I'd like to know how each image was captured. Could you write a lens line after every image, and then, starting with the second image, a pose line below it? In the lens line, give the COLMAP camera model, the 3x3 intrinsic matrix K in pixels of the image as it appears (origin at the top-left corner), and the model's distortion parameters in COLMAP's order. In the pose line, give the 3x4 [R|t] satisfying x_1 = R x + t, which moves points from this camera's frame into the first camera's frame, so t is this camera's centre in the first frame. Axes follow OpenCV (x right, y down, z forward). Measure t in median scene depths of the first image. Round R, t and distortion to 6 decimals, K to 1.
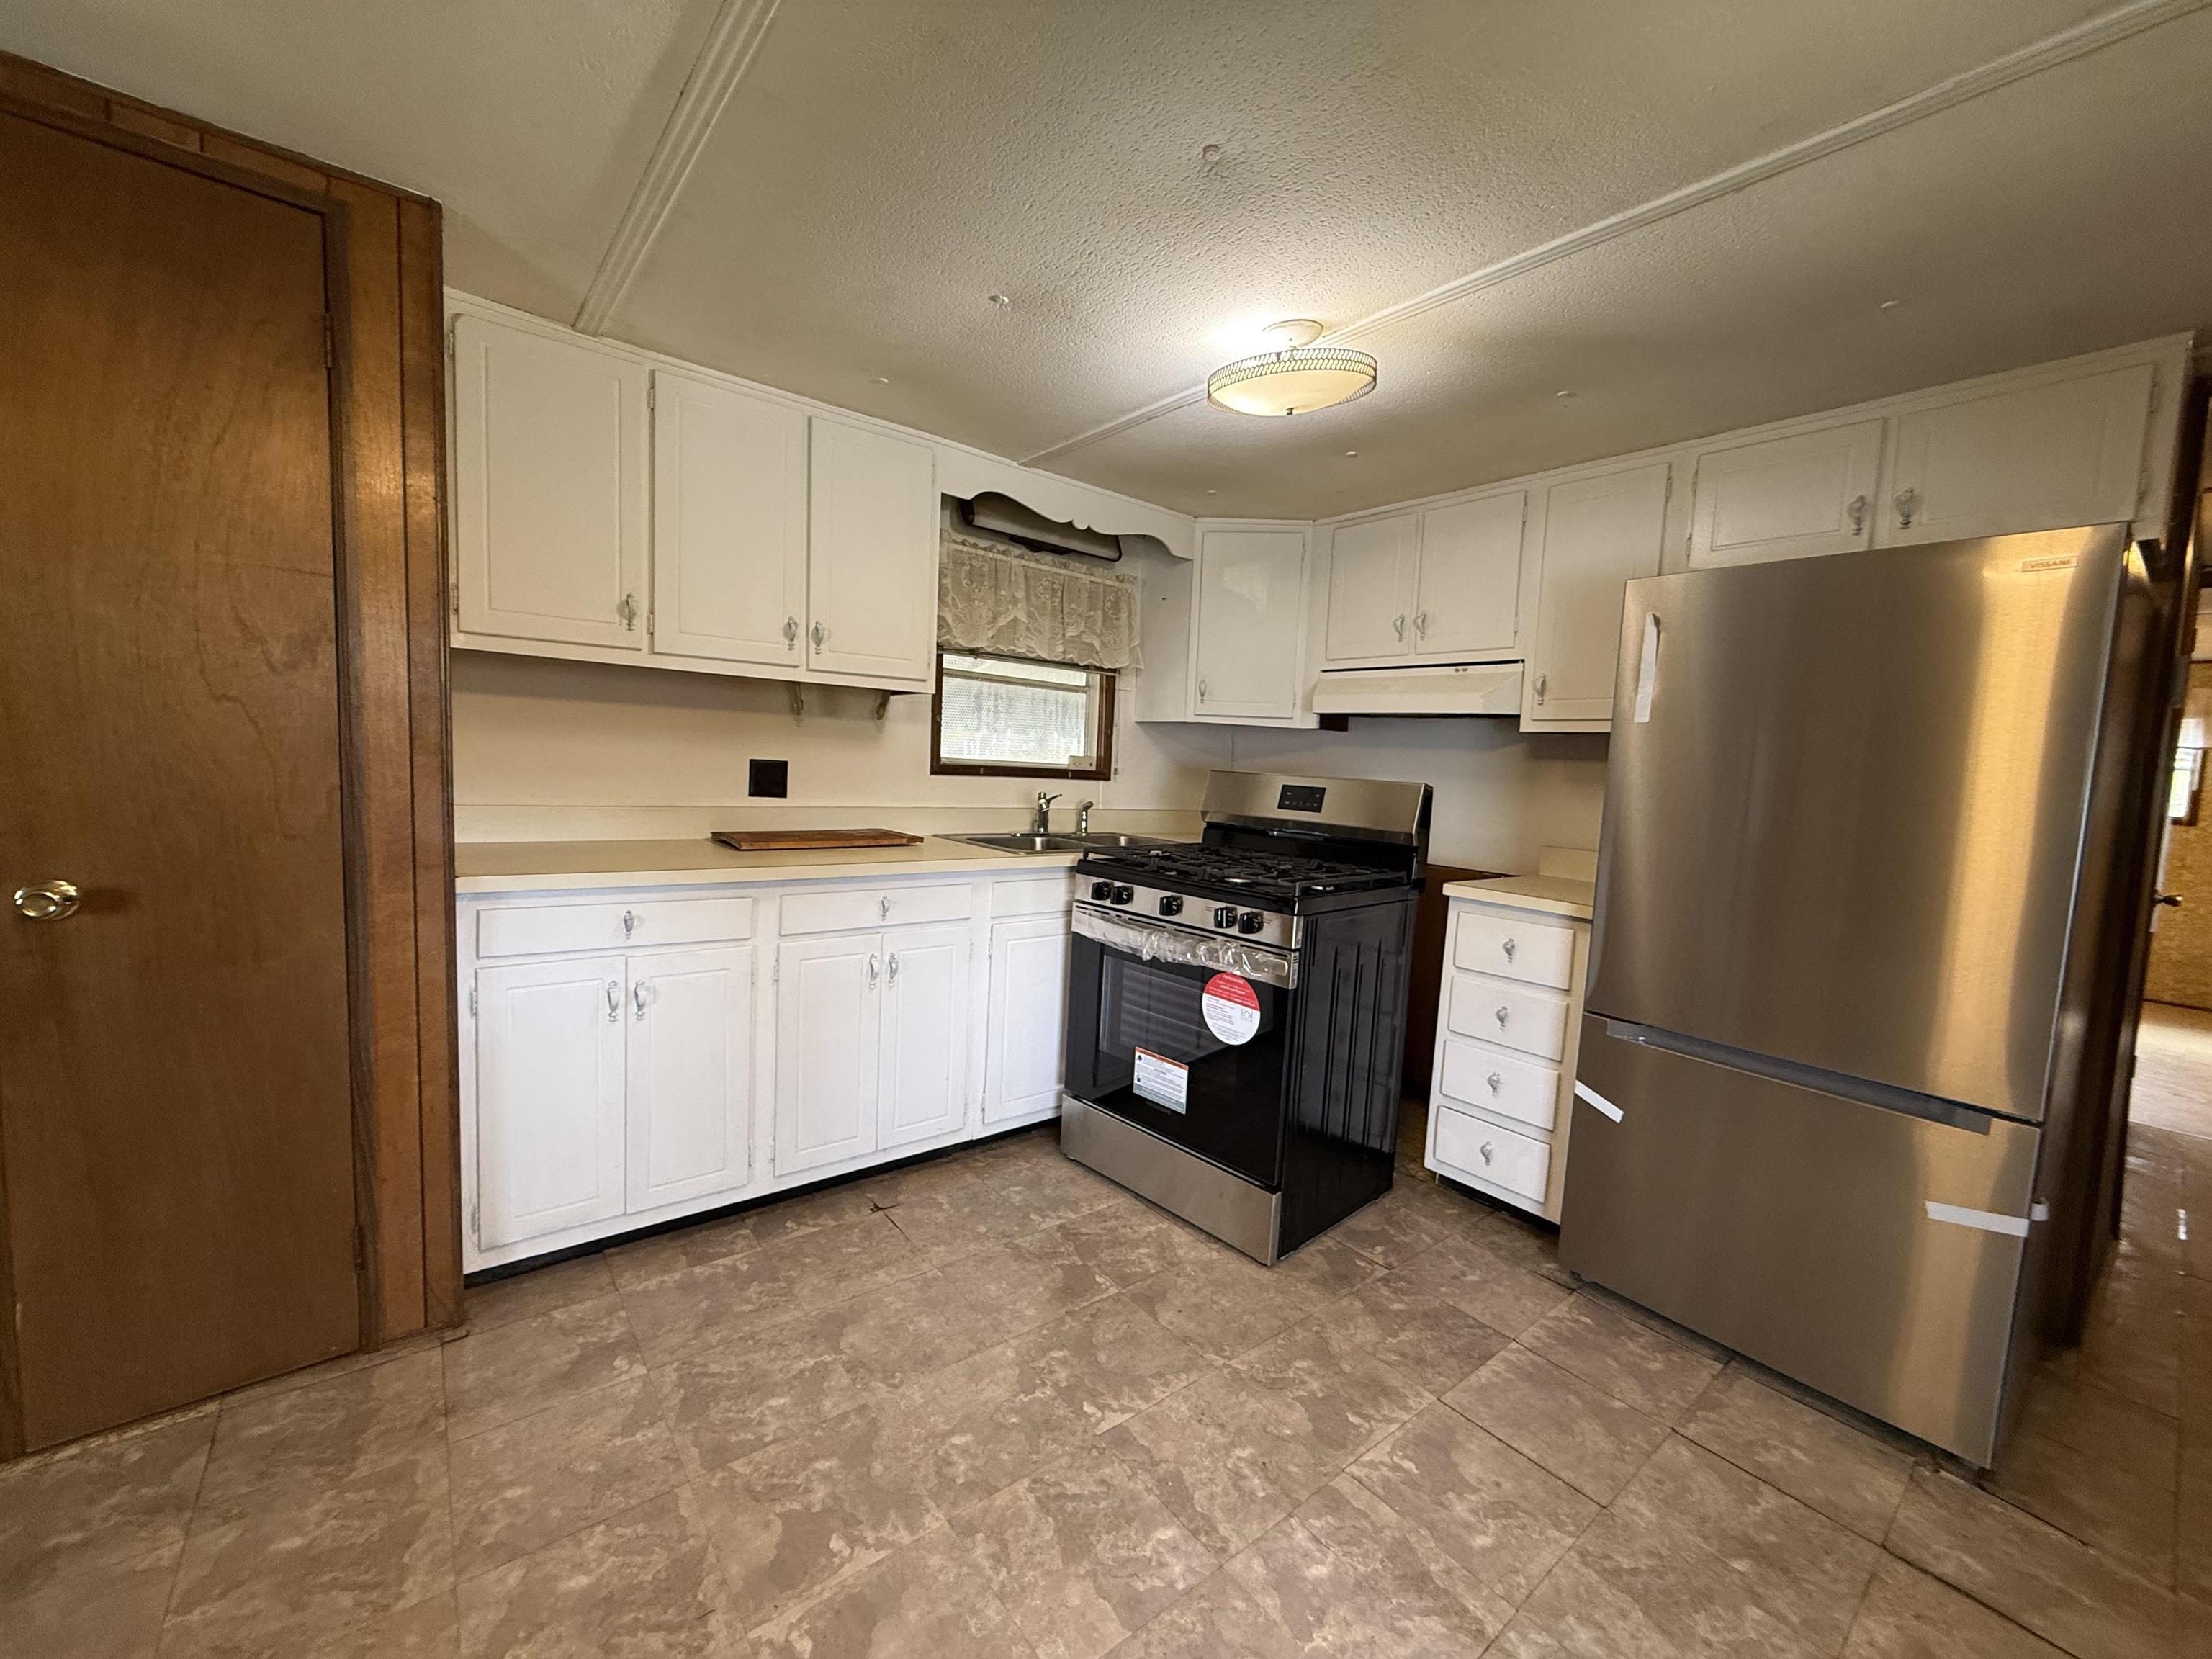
lens RADIAL K [[875.2, 0, 1102.5], [0, 875.2, 828.2], [0, 0, 1]] dist [0.000845, -0.000501]
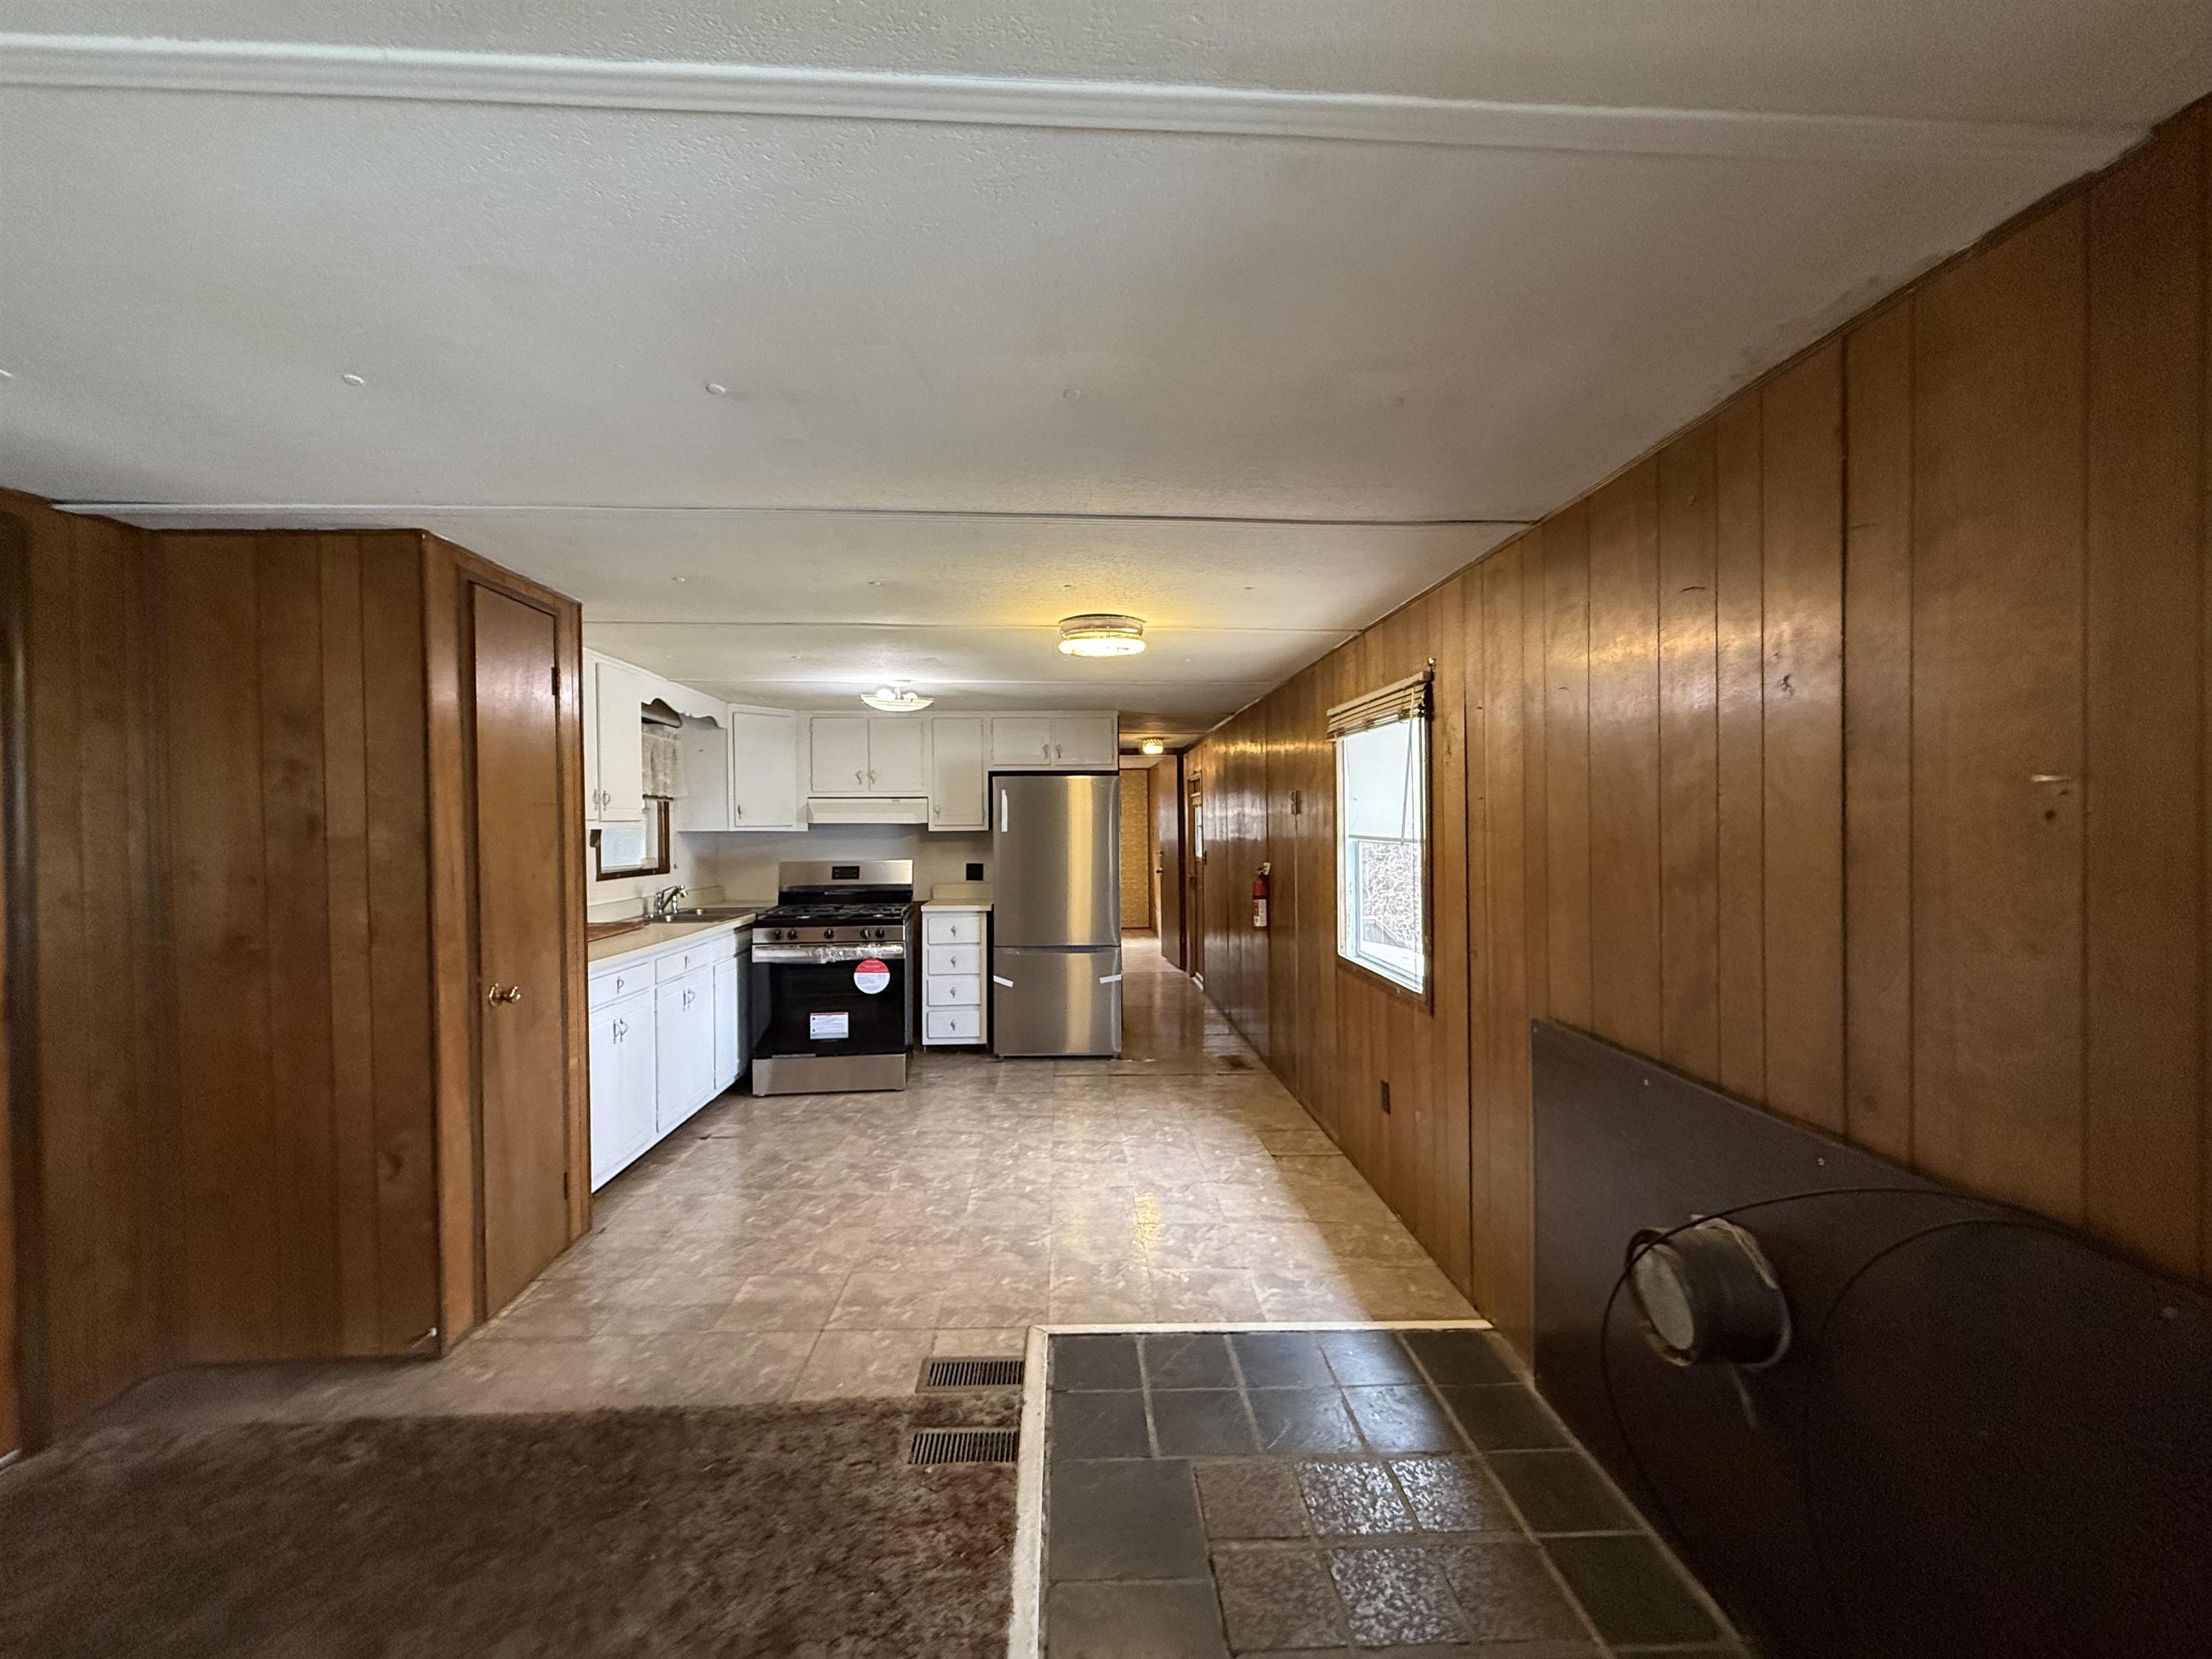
lens RADIAL K [[875.2, 0, 1097.2], [0, 875.2, 825.2], [0, 0, 1]] dist [0.000845, -0.000501]
pose [[0.589744, -0.053983, 0.805784, -1.346384], [0.101894, 0.994764, -0.007932, -0.091637], [-0.801136, 0.086782, 0.592157, -0.786677]]
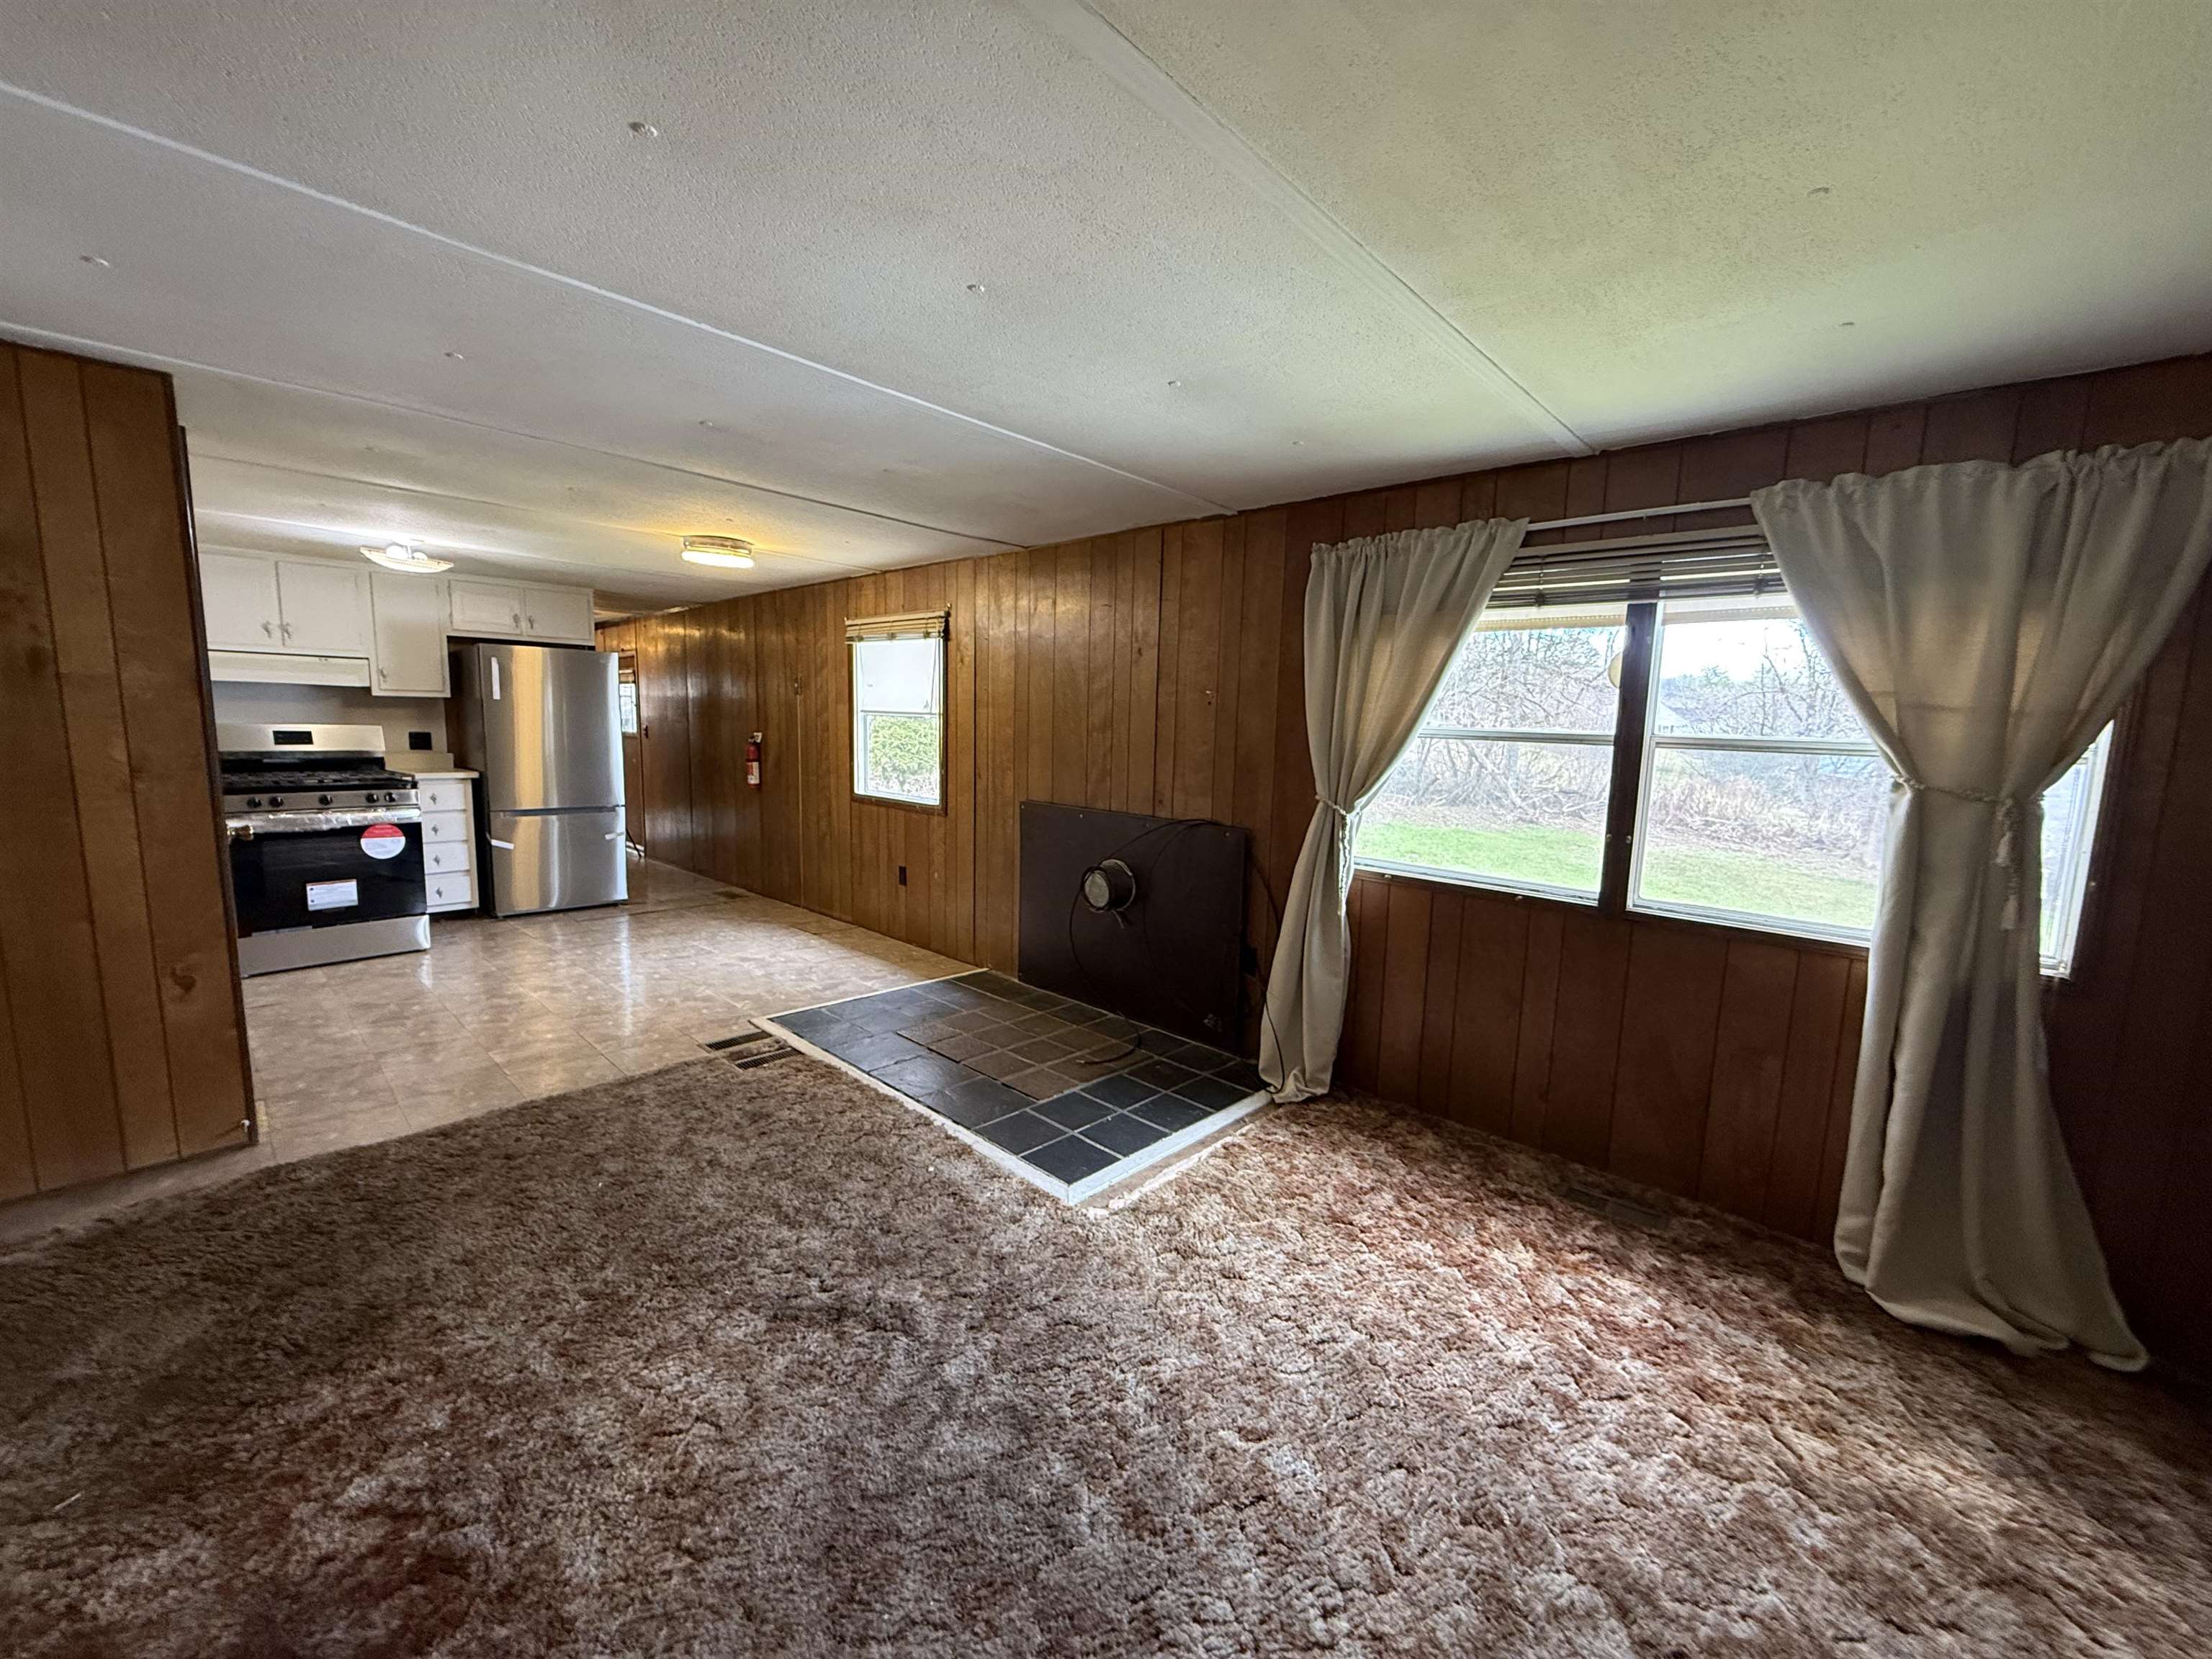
lens RADIAL K [[875.2, 0, 1100.8], [0, 875.2, 832.1], [0, 0, 1]] dist [0.000845, -0.000501]
pose [[-0.139260, -0.178473, 0.974040, -2.350389], [0.049634, 0.981130, 0.186869, -0.131611], [-0.989011, 0.074369, -0.127774, -0.464239]]
